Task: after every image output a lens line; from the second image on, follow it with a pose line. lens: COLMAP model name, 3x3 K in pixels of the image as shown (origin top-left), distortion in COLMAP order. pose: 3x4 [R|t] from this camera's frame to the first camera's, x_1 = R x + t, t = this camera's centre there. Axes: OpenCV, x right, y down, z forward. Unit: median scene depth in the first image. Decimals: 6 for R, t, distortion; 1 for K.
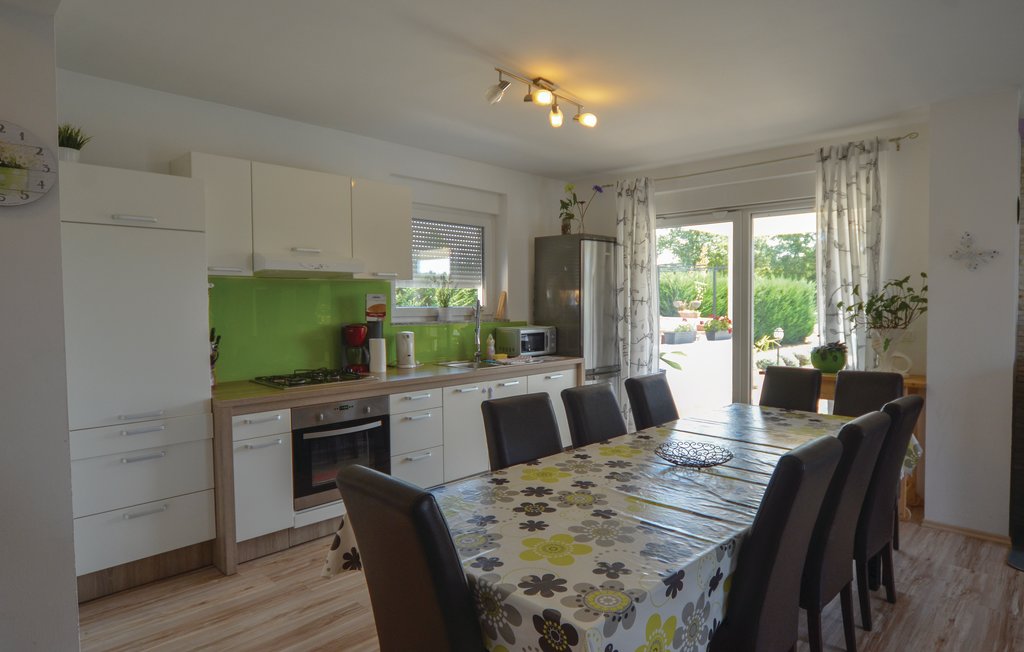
lens RADIAL K [[541.1, 0, 512.2], [0, 541.1, 319.6], [0, 0, 1]] dist [-0.015089, 0.002309]
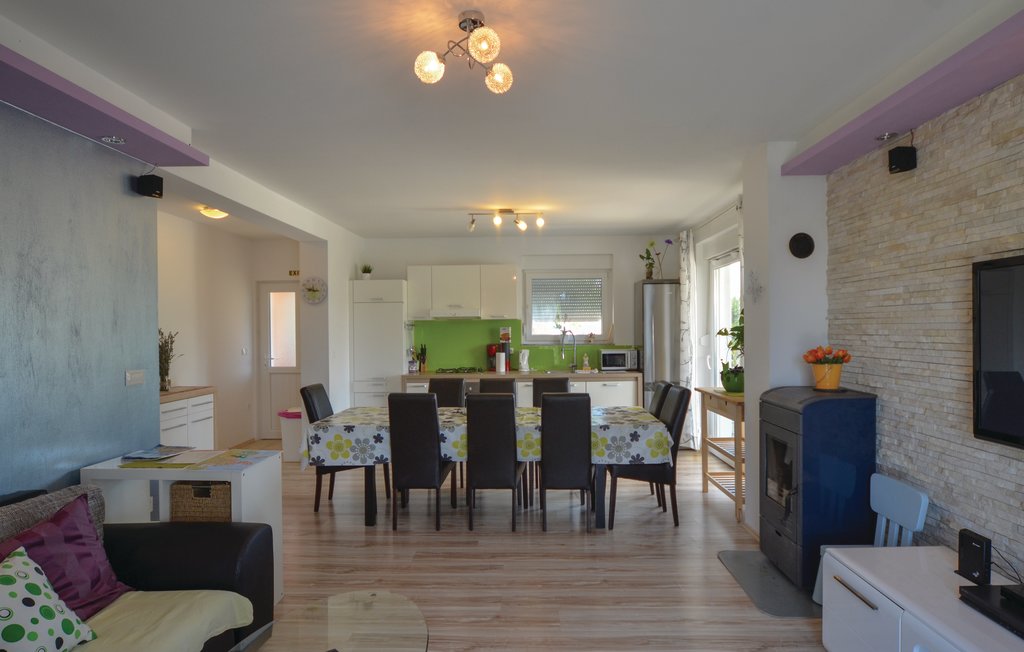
lens RADIAL K [[541.1, 0, 543.8], [0, 541.1, 331.9], [0, 0, 1]] dist [-0.015089, 0.002309]
pose [[0.673858, -0.000887, -0.738860, 1.059946], [-0.017579, 0.999697, -0.017233, -0.004131], [0.738652, 0.024602, 0.673638, -0.076464]]
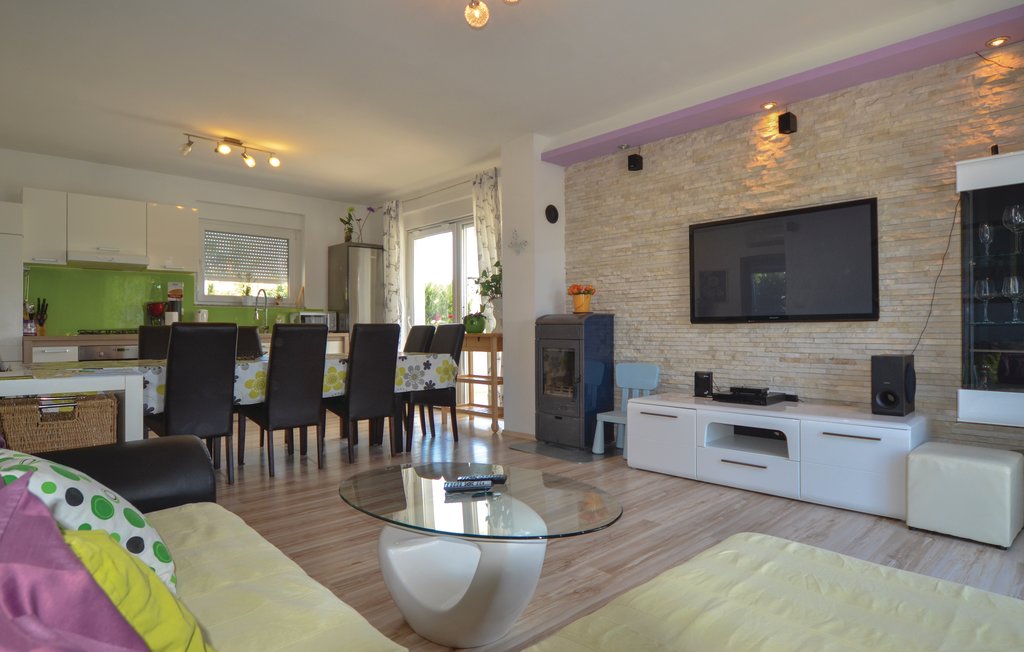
lens RADIAL K [[541.1, 0, 516.9], [0, 541.1, 325.1], [0, 0, 1]] dist [-0.015089, 0.002309]
pose [[0.998000, -0.002542, -0.063166, 0.715634], [-0.000514, 0.998832, -0.048316, 0.130242], [0.063215, 0.048252, 0.996833, -0.359013]]
